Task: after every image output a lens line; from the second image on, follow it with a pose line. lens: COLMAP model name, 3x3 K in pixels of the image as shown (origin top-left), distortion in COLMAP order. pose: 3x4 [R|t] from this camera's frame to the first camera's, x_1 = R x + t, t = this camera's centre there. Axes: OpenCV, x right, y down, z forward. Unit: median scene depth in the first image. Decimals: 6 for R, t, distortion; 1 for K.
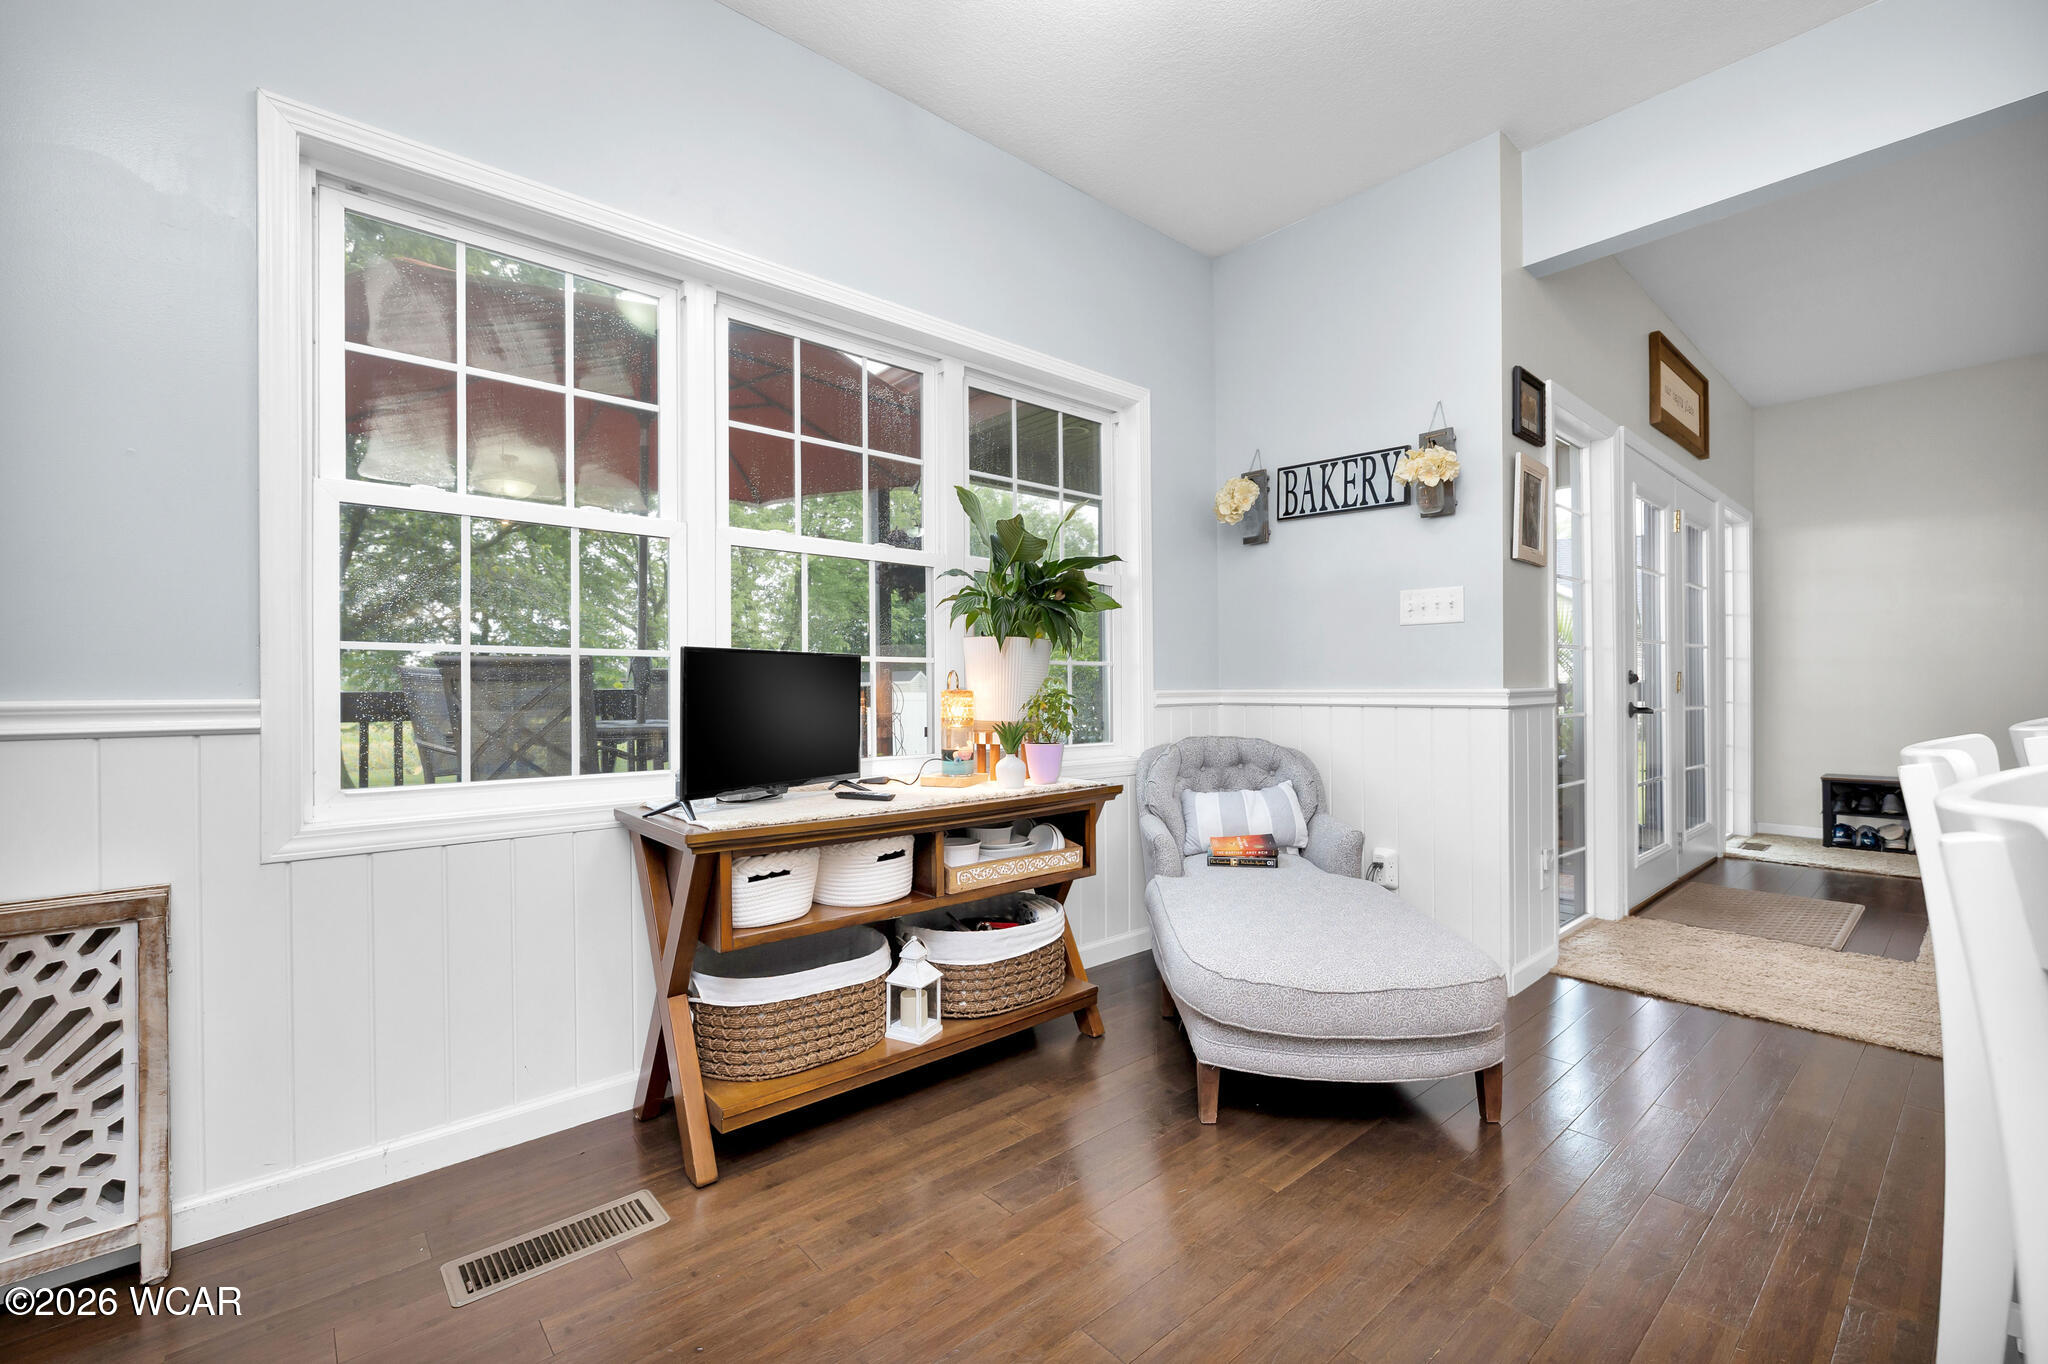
lens RADIAL K [[866.5, 0, 1034.6], [0, 866.5, 696.5], [0, 0, 1]] dist [0.001199, -0.000885]
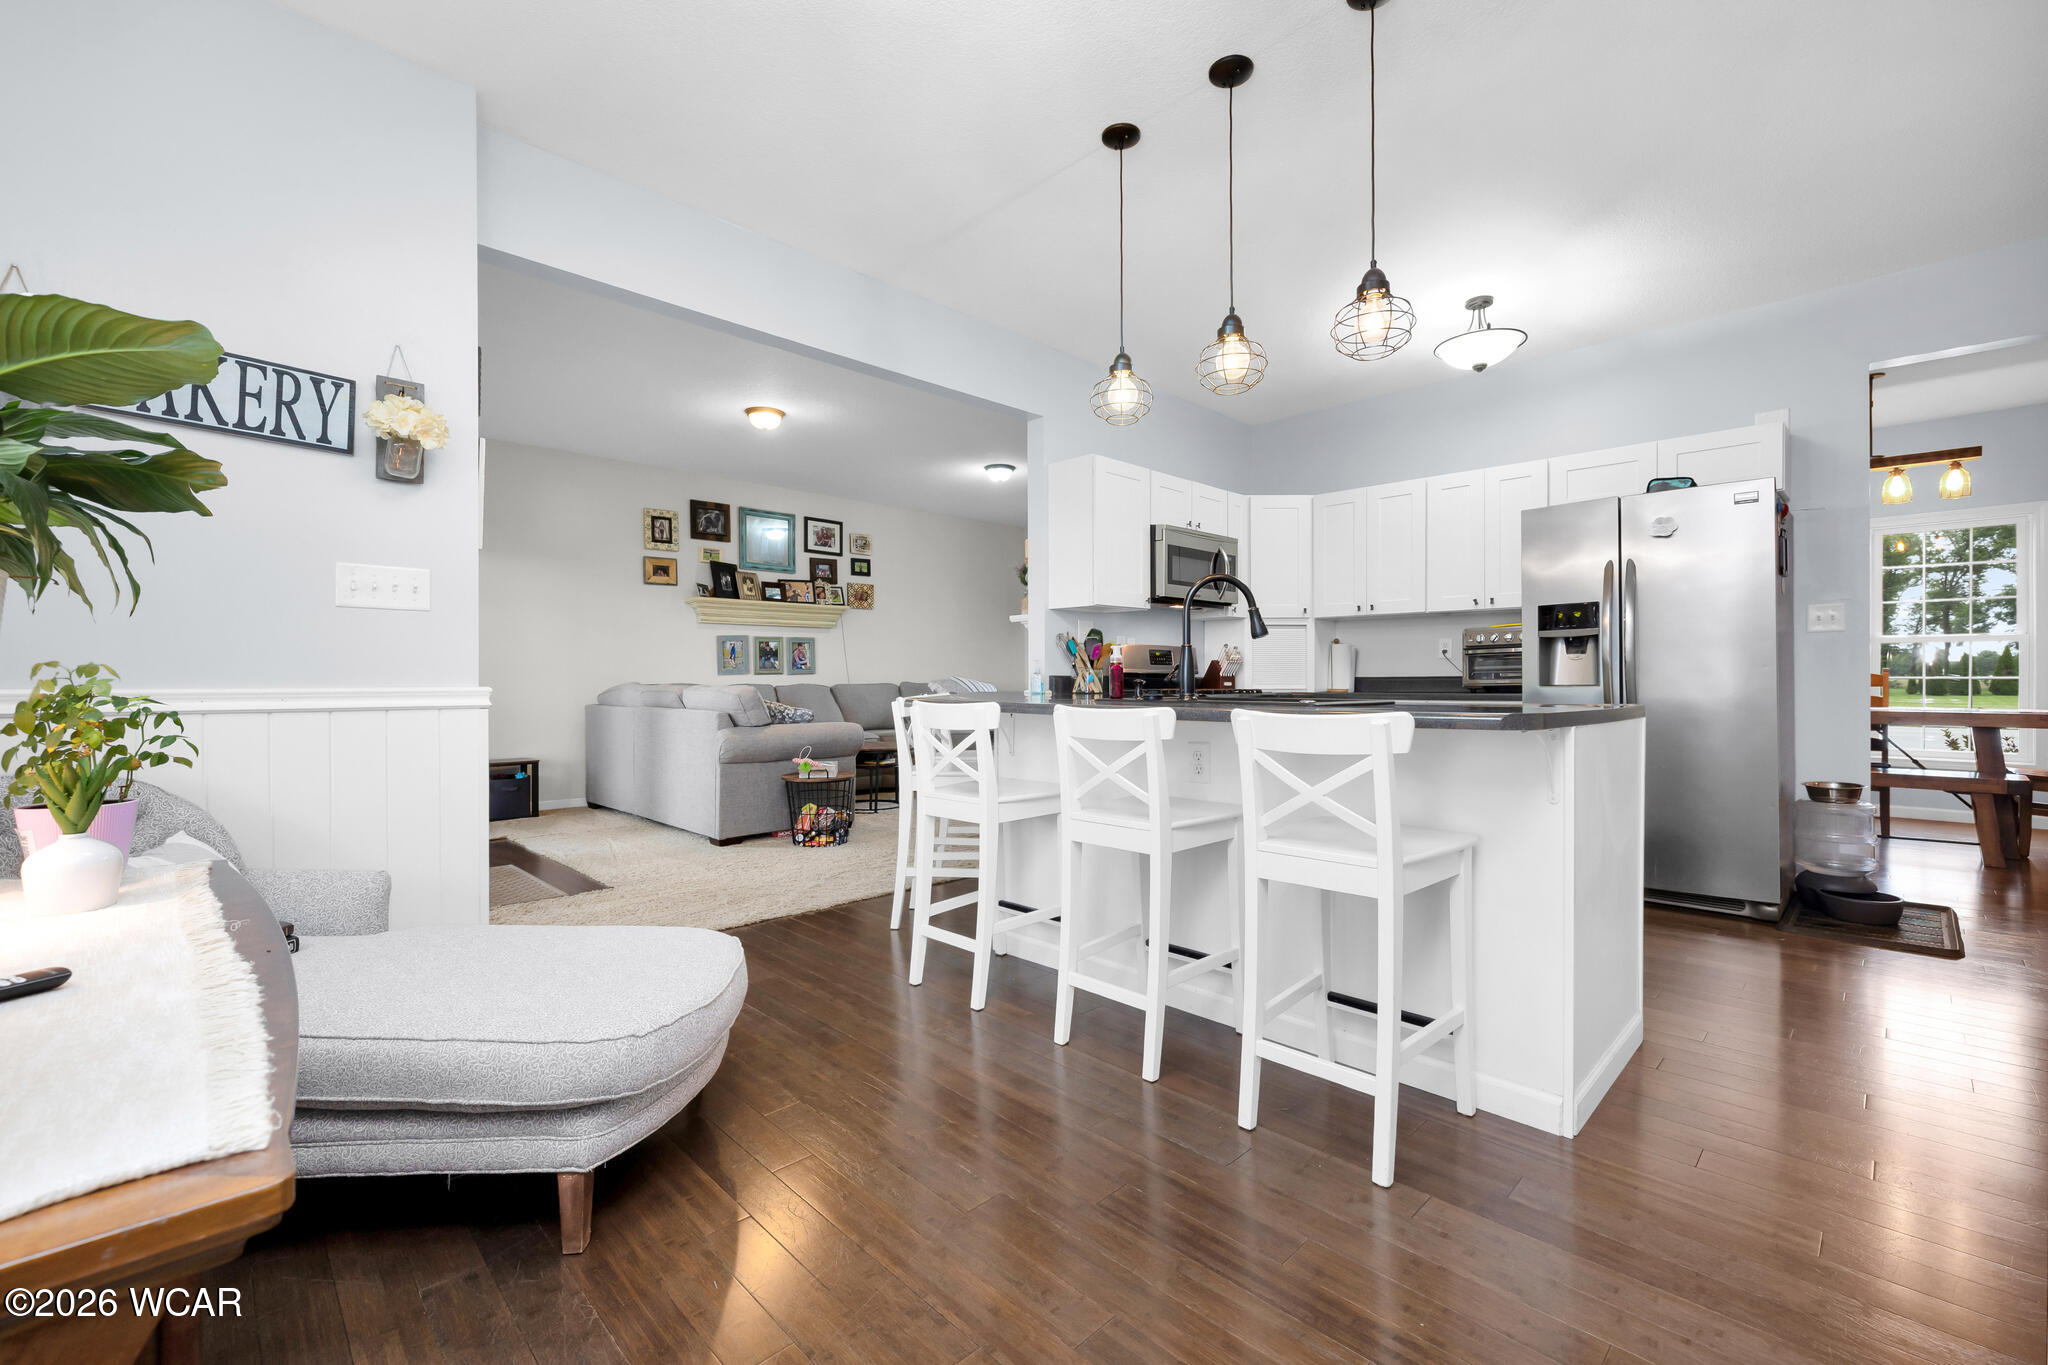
lens RADIAL K [[866.5, 0, 1038.5], [0, 866.5, 681.2], [0, 0, 1]] dist [0.001199, -0.000885]
pose [[-0.063208, 0.005370, 0.997986, -0.623891], [0.013027, 0.999905, -0.004555, -0.003140], [-0.997915, 0.012713, -0.063272, 0.659428]]
